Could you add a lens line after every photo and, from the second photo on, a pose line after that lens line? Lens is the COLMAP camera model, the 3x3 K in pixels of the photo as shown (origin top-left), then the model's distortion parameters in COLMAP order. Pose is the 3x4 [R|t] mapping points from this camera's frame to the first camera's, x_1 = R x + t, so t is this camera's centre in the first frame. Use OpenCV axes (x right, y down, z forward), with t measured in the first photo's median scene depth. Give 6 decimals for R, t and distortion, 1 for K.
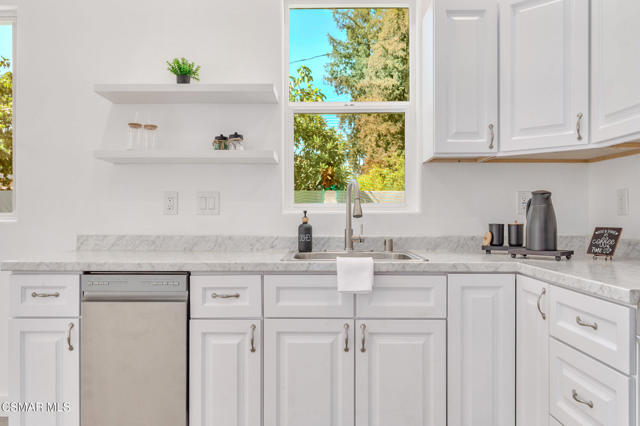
lens RADIAL K [[493.0, 0, 324.9], [0, 493.0, 214.3], [0, 0, 1]] dist [-0.005448, 0.004054]
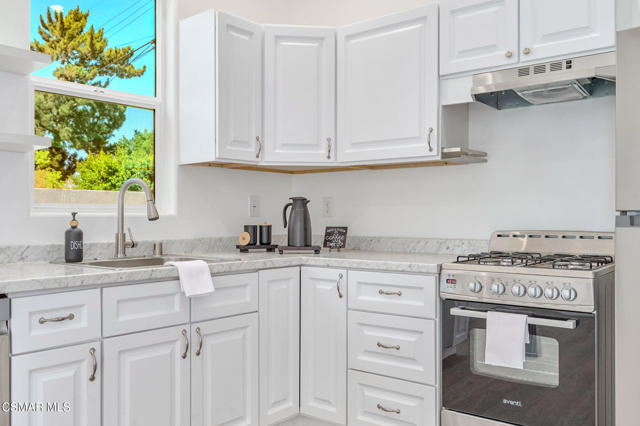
lens RADIAL K [[565.1, 0, 322.6], [0, 565.1, 214.2], [0, 0, 1]] dist [-0.002048, -0.008215]
pose [[0.633878, 0.001568, 0.773431, -0.617296], [0.000661, 0.999996, -0.002570, -0.002496], [-0.773433, 0.002140, 0.633875, 0.079084]]
